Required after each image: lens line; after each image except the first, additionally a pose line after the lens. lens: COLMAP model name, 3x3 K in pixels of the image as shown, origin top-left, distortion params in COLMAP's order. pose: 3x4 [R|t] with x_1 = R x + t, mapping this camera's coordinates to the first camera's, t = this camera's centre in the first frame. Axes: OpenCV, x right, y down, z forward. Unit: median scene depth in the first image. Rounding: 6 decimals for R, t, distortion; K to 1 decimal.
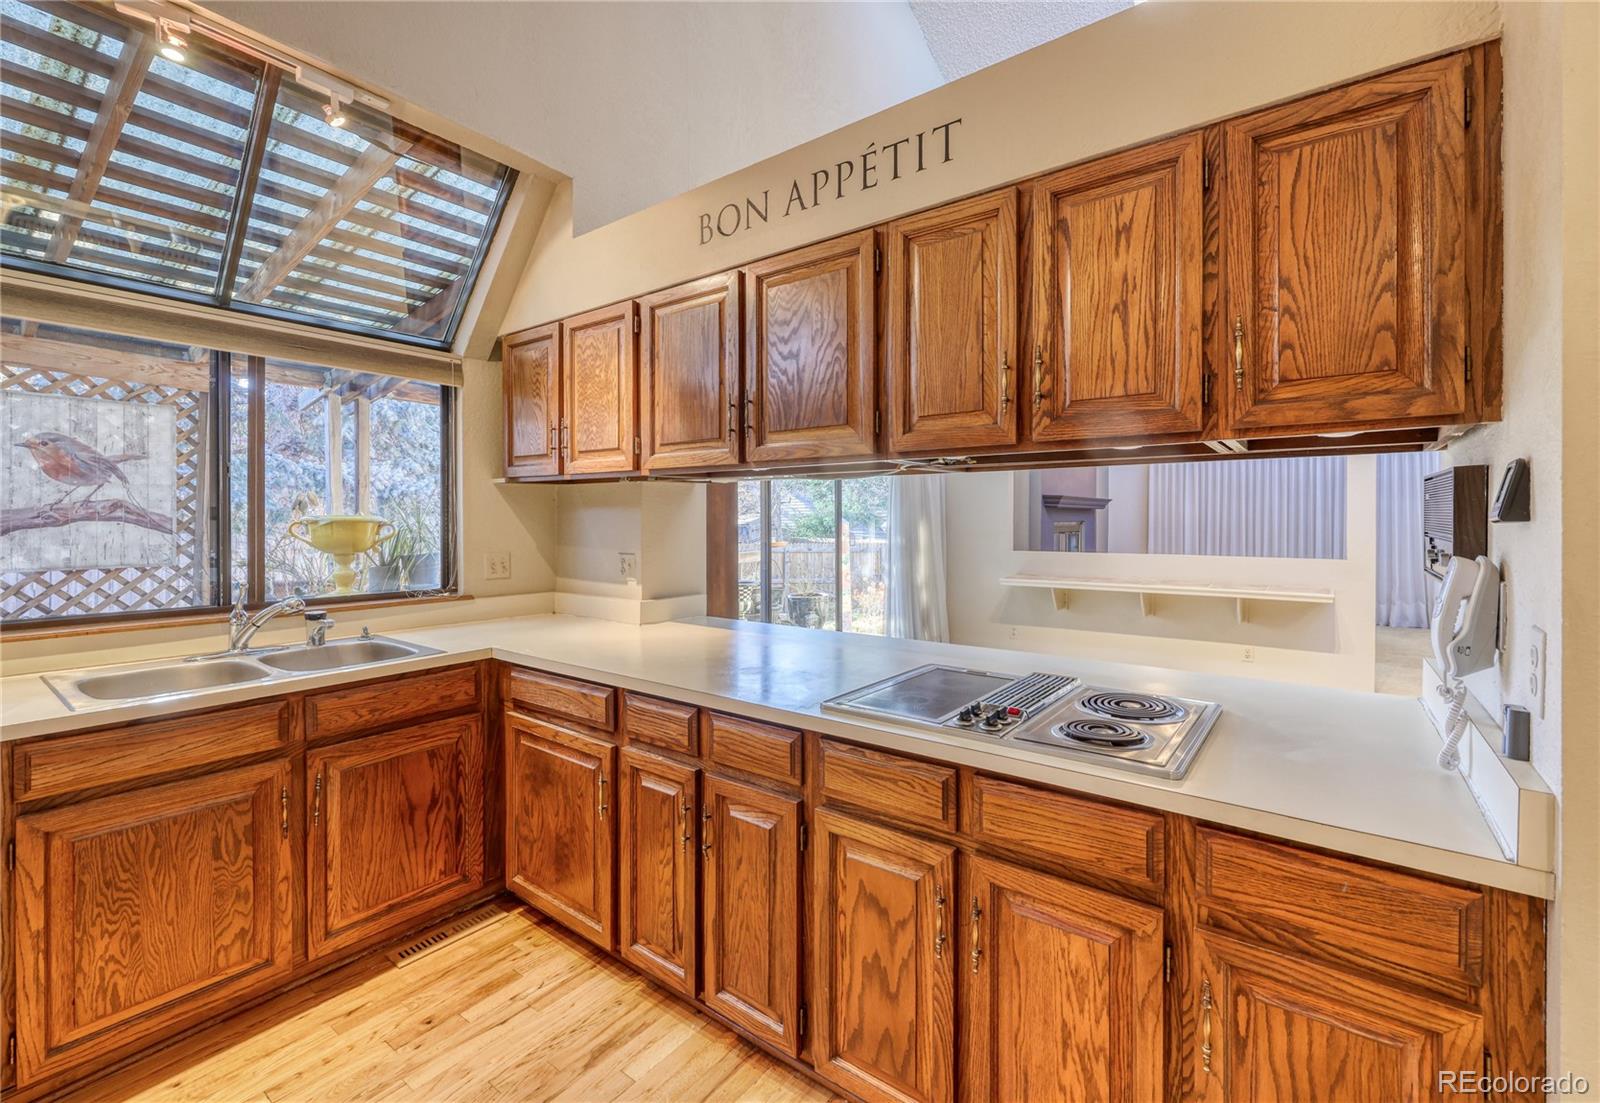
lens RADIAL K [[685.9, 0, 828.6], [0, 685.9, 524.3], [0, 0, 1]] dist [-0.001783, -0.000244]
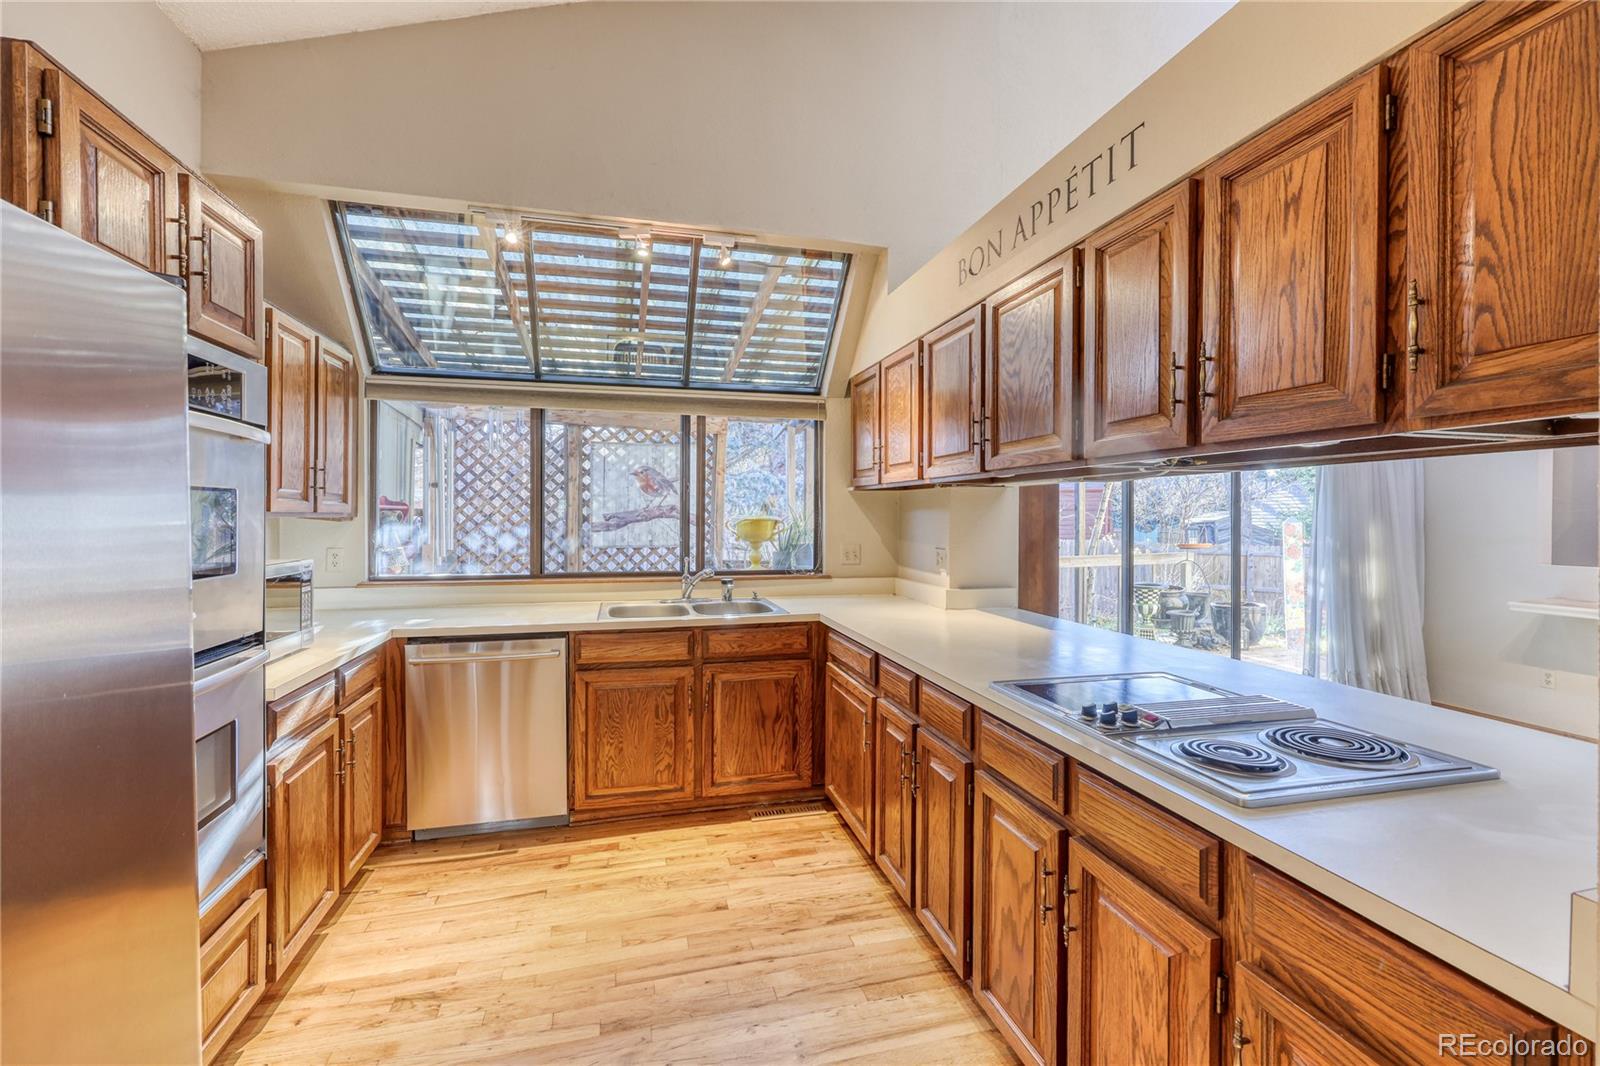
lens RADIAL K [[646.6, 0, 795.5], [0, 646.6, 521.3], [0, 0, 1]] dist [-0.004354, 0.000035]
pose [[0.781307, 0.008775, -0.624085, 0.356962], [-0.008729, 0.999957, 0.003132, -0.009108], [0.624085, 0.003000, 0.781350, -0.043200]]
